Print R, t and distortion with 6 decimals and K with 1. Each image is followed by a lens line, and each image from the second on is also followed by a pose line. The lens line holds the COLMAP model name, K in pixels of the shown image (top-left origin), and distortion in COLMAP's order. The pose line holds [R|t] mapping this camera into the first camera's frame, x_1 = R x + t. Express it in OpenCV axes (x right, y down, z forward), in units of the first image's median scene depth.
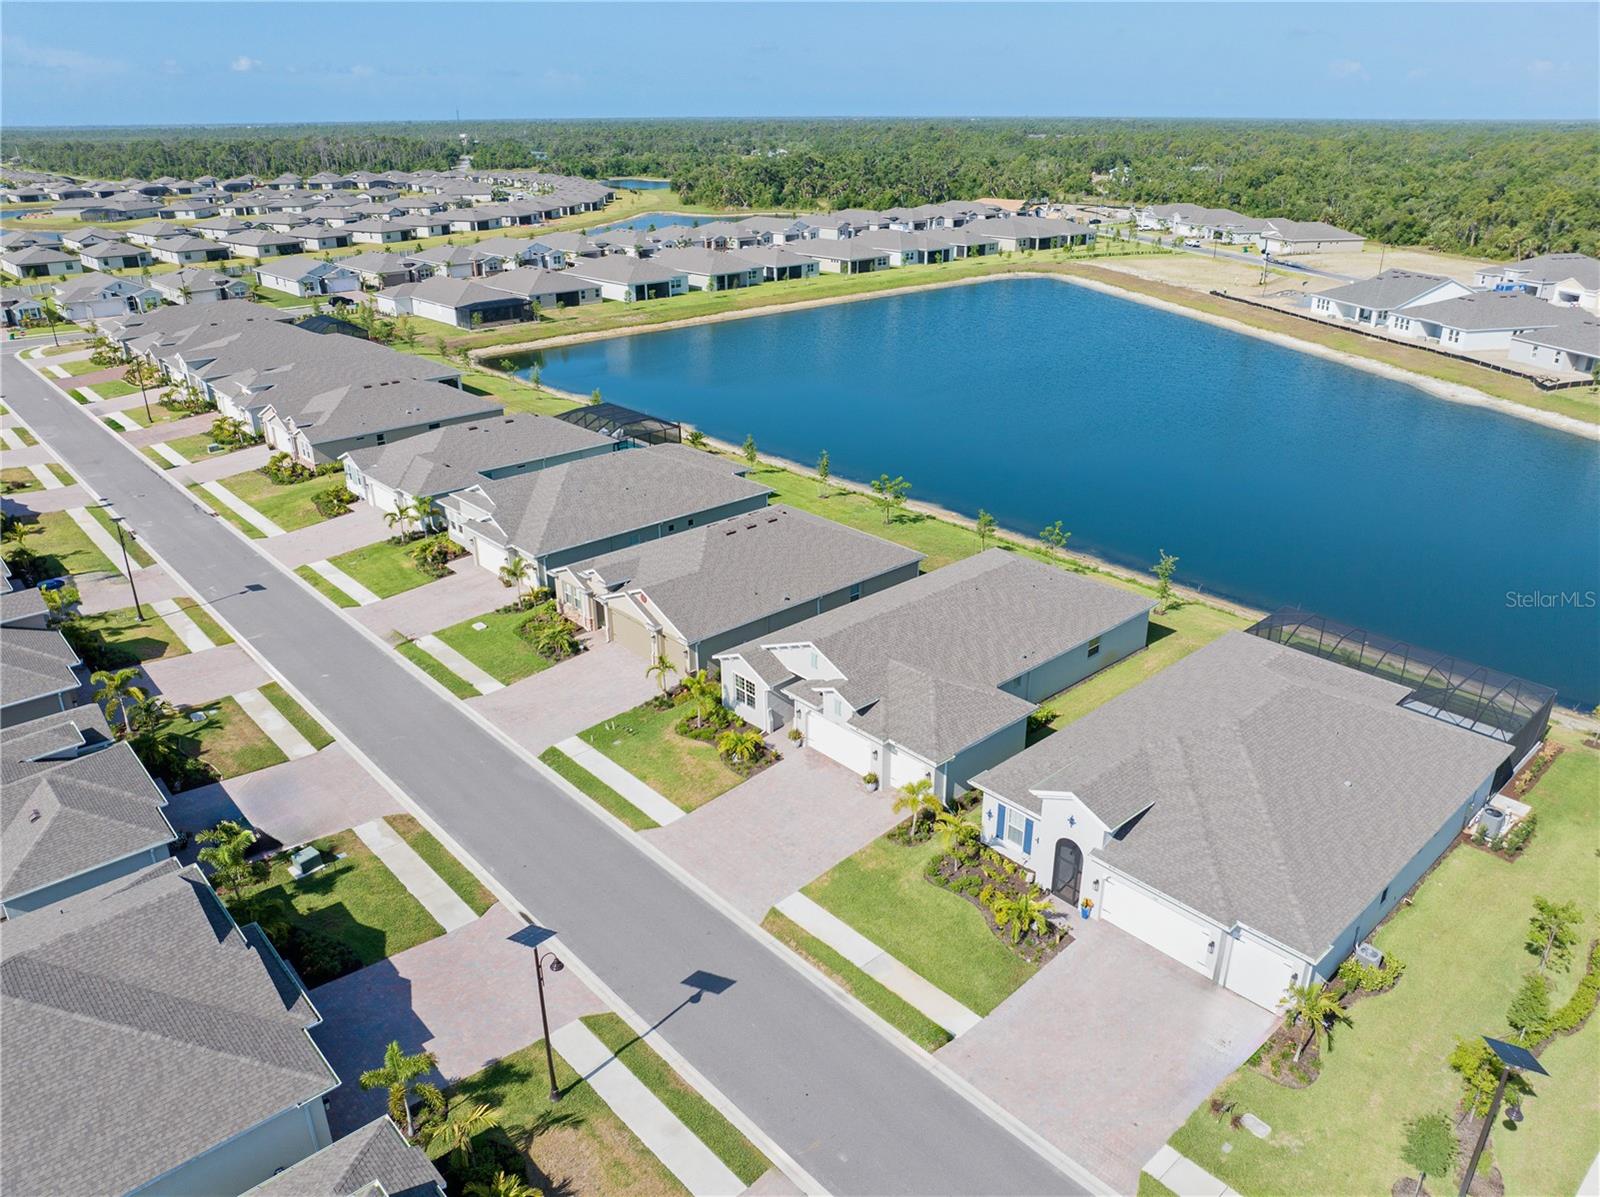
lens RADIAL K [[1141.4, 0, 809.0], [0, 1141.4, 590.6], [0, 0, 1]] dist [-0.033764, -0.002800]
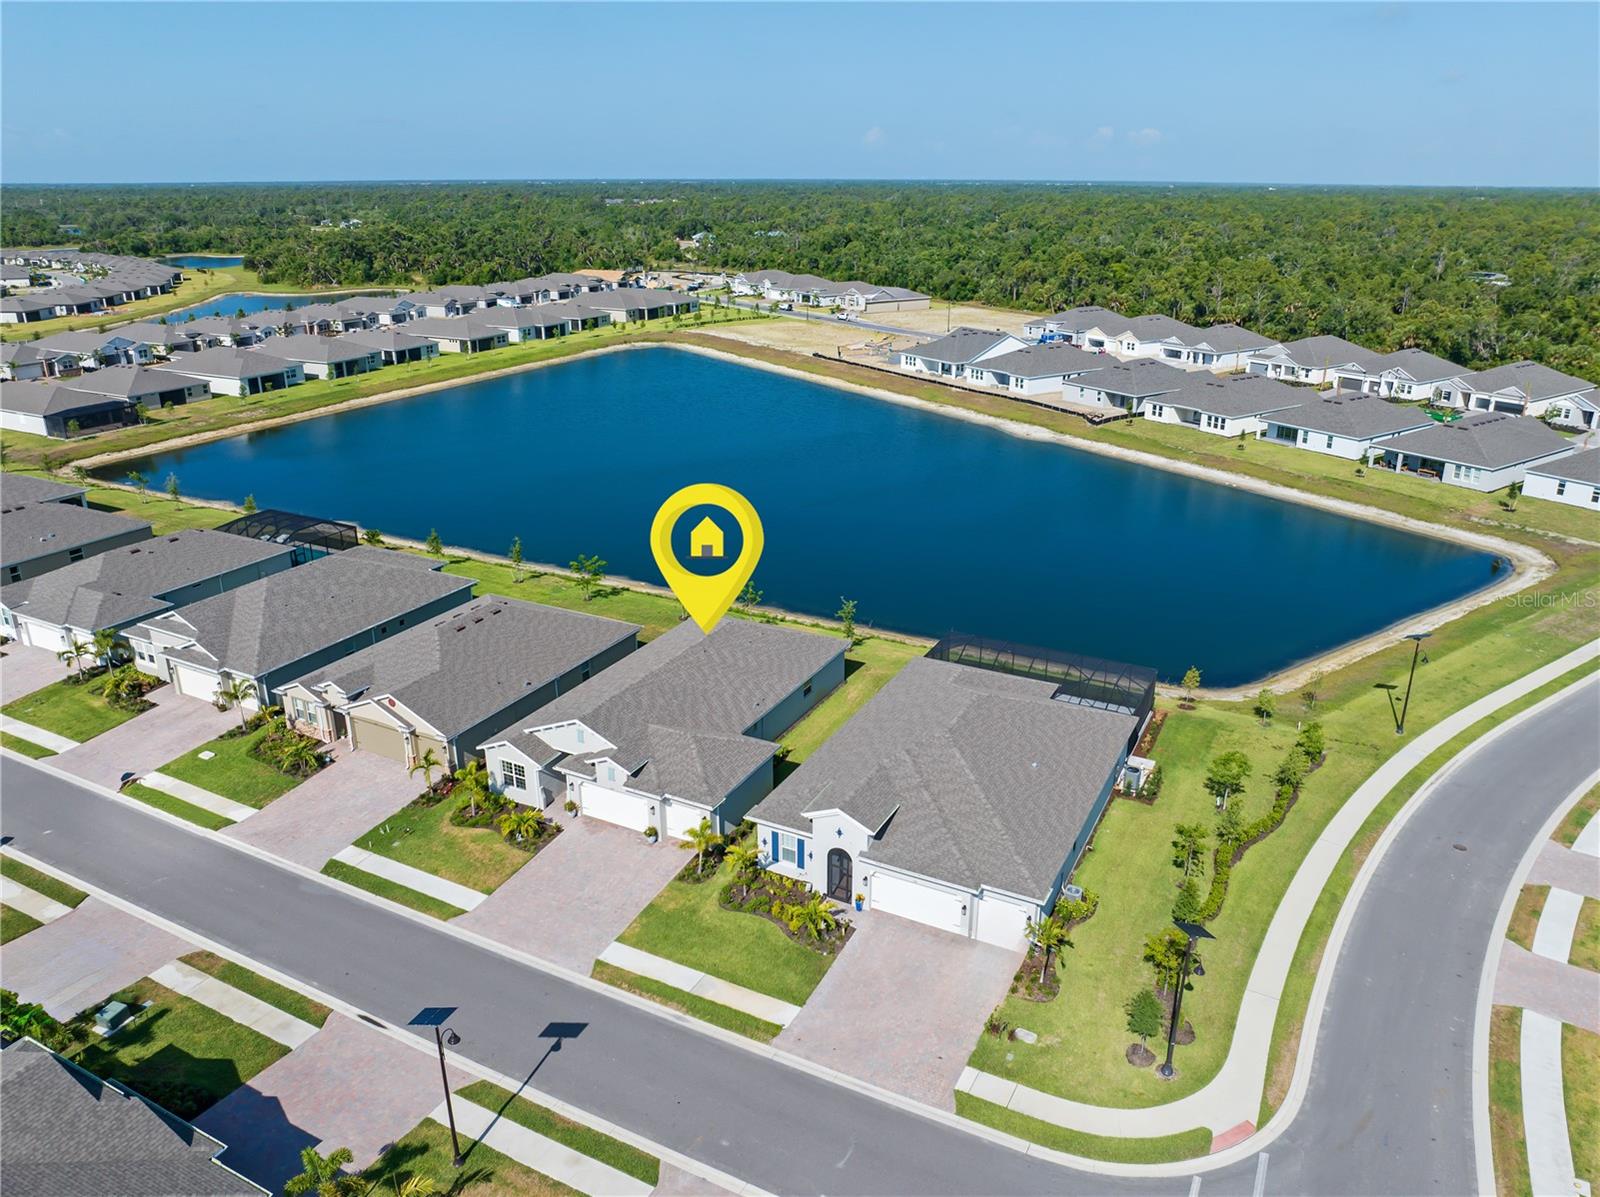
lens RADIAL K [[1141.4, 0, 811.4], [0, 1141.4, 585.1], [0, 0, 1]] dist [-0.033764, -0.002800]
pose [[0.937671, -0.113805, 0.328363, -0.117147], [0.130458, 0.991028, -0.029064, -0.019746], [-0.322109, 0.070090, 0.944104, -0.110645]]
